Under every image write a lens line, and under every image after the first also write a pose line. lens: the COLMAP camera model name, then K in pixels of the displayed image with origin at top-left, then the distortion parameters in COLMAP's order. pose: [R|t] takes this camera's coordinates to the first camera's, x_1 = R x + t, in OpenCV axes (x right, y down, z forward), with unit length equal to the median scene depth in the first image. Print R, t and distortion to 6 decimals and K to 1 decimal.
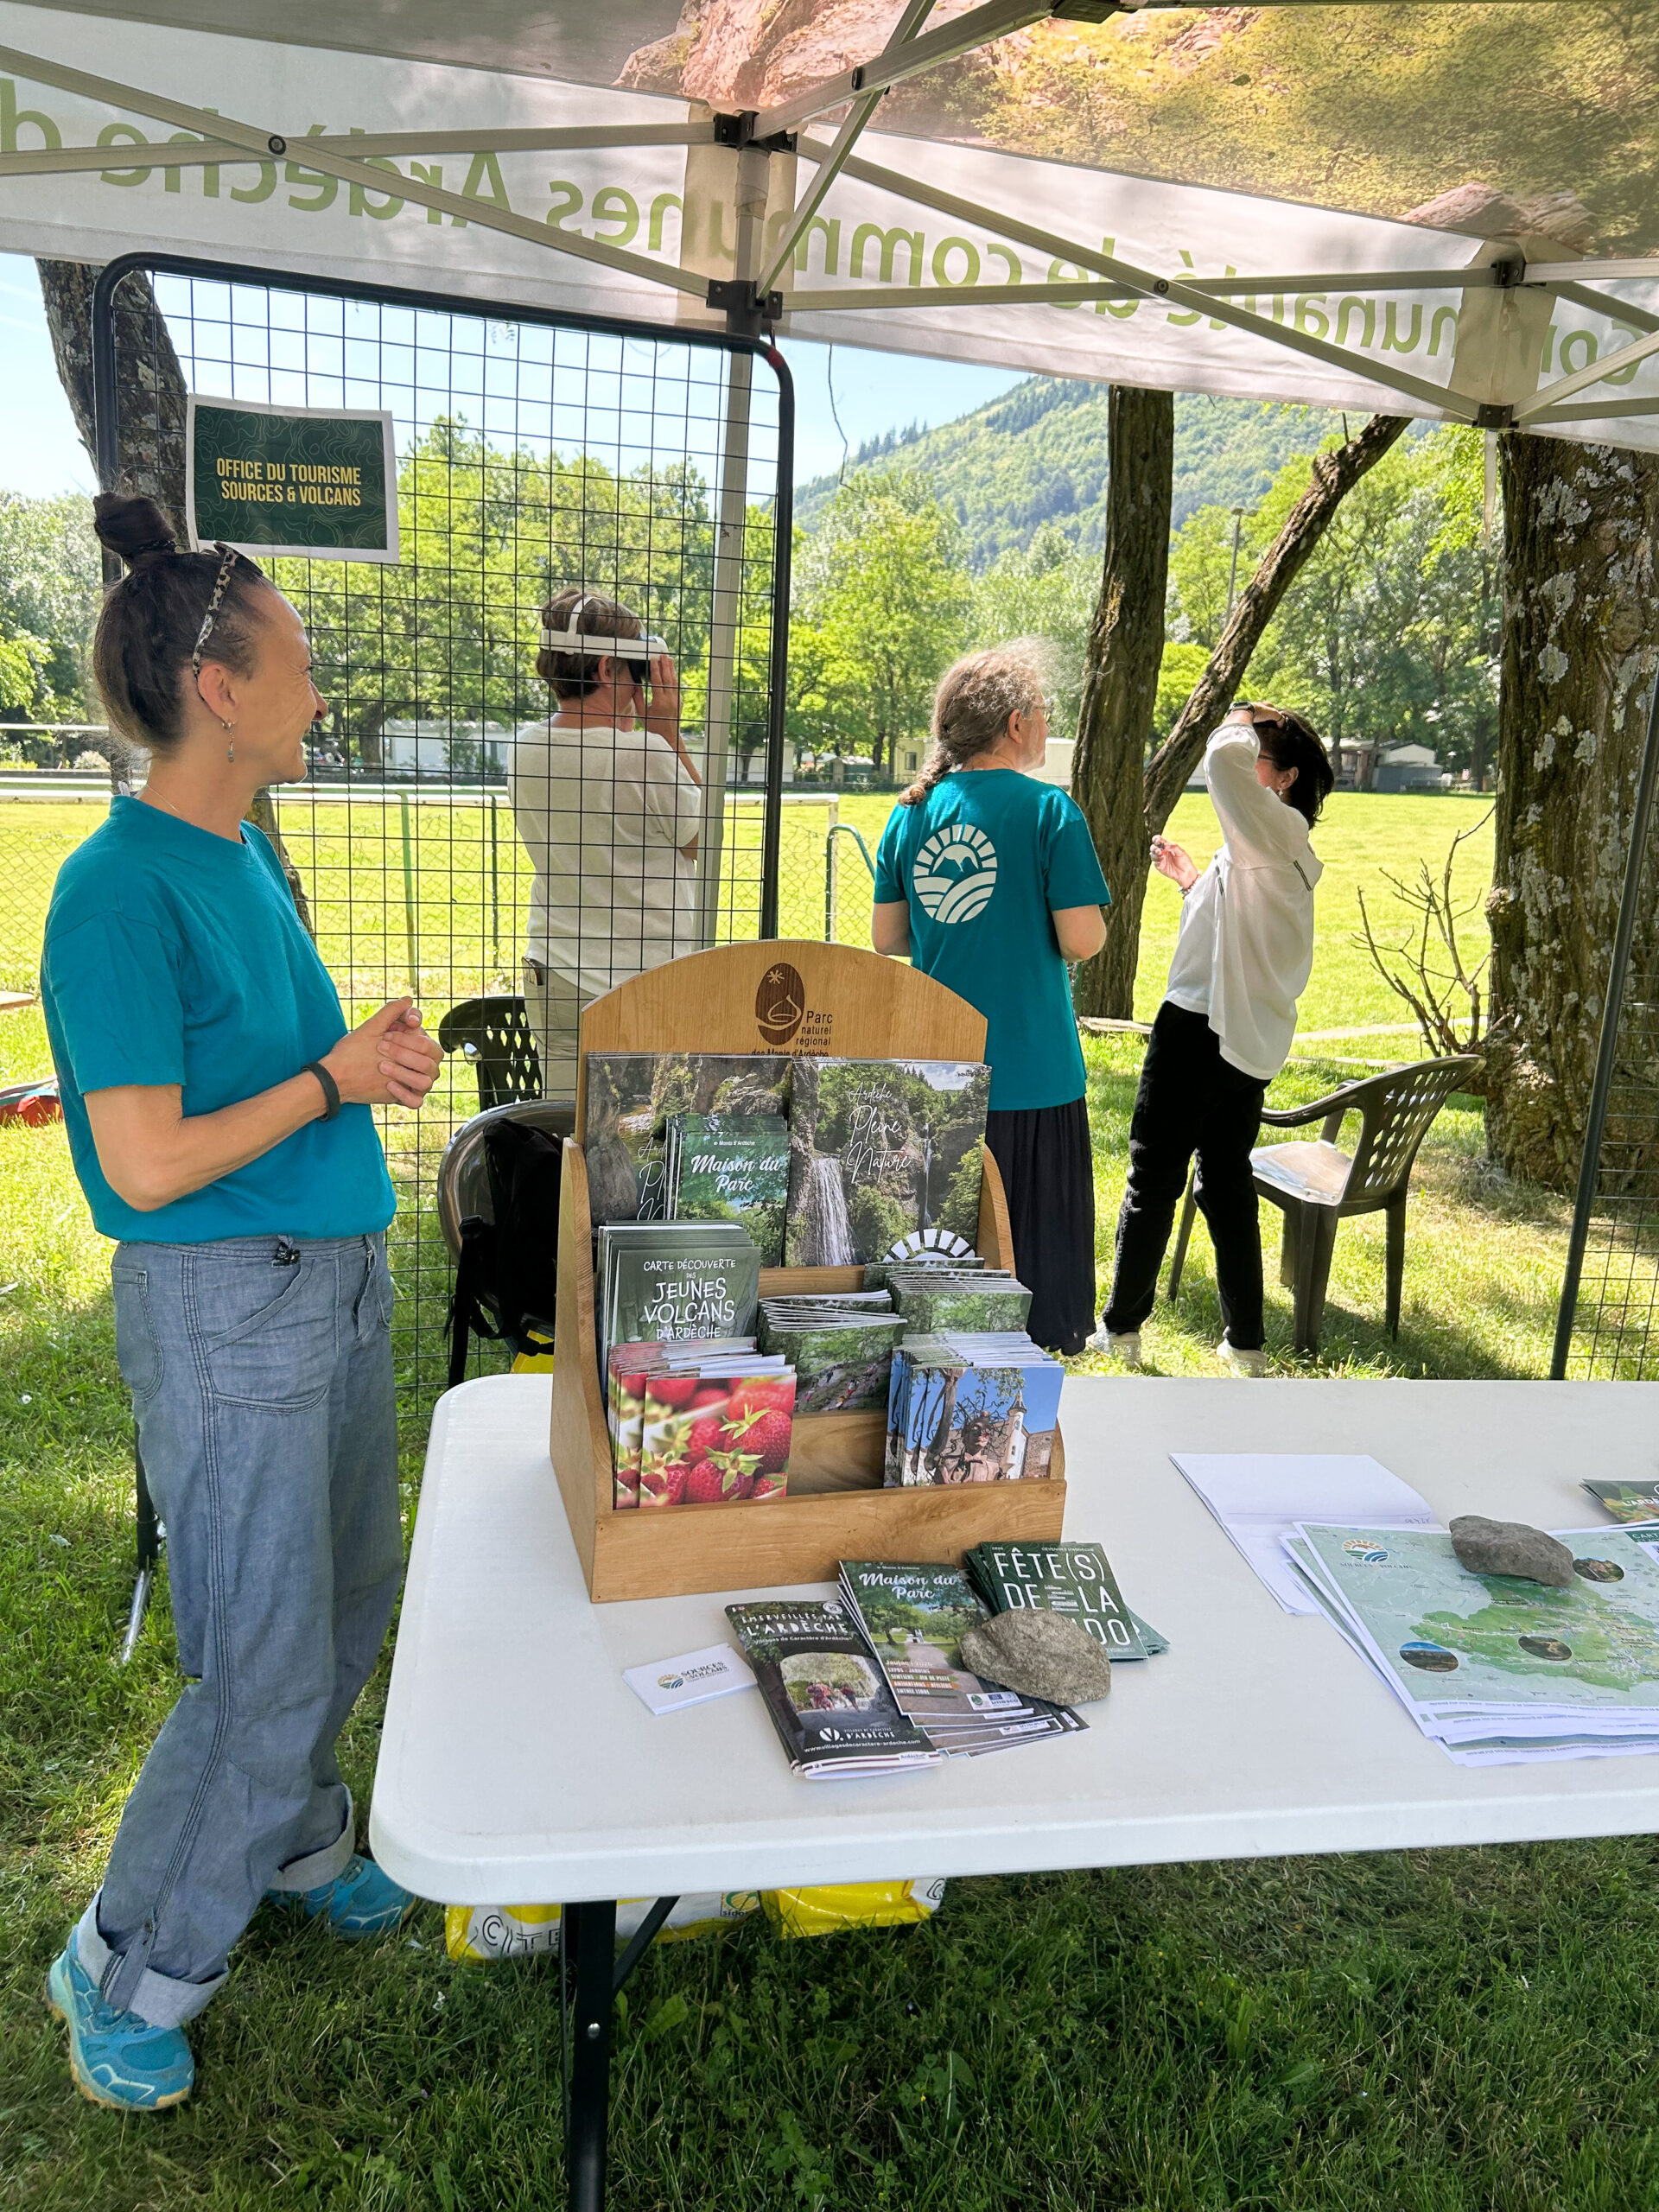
lens RADIAL K [[1674.3, 0, 829.1], [0, 1674.3, 1096.6], [0, 0, 1]] dist [0.028309, -0.019220]
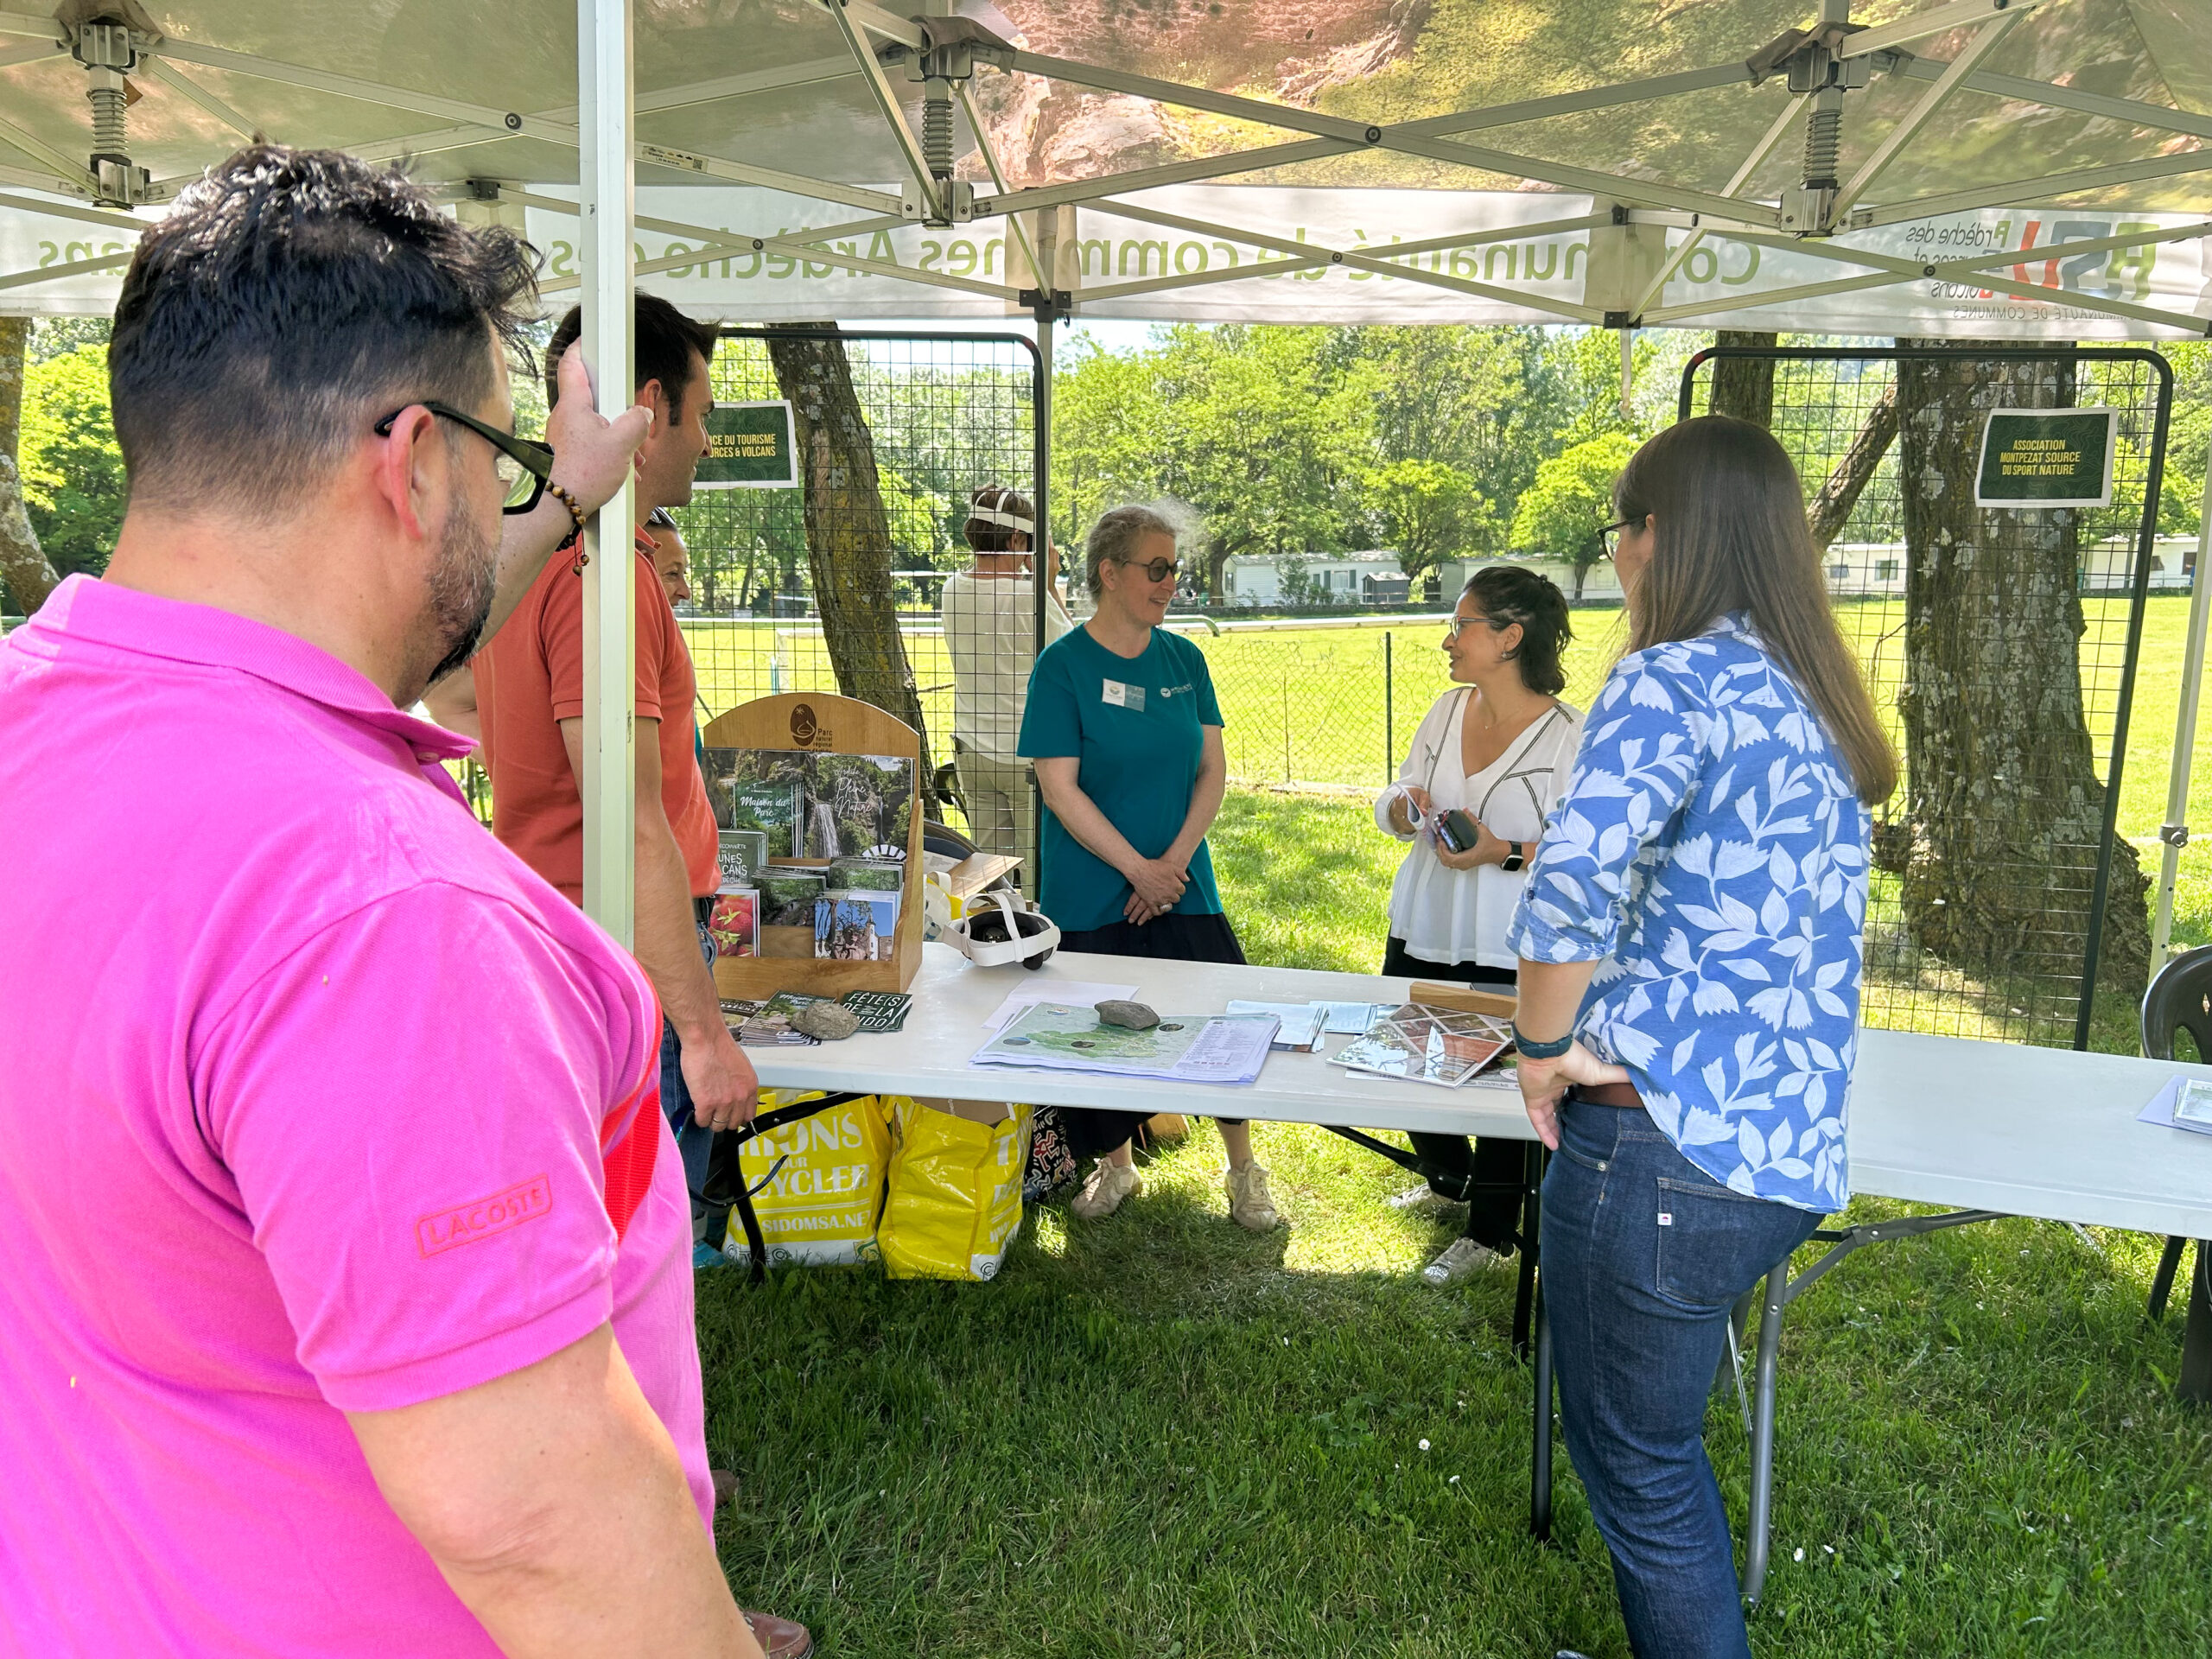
lens RADIAL K [[1674.3, 0, 1107.3], [0, 1674.3, 831.8], [0, 0, 1]] dist [0.028309, -0.019220]
pose [[0.942041, 0.017066, -0.335062, 0.502611], [-0.034591, 0.998324, -0.046406, 0.077369], [0.333709, 0.055307, 0.941052, -0.378743]]
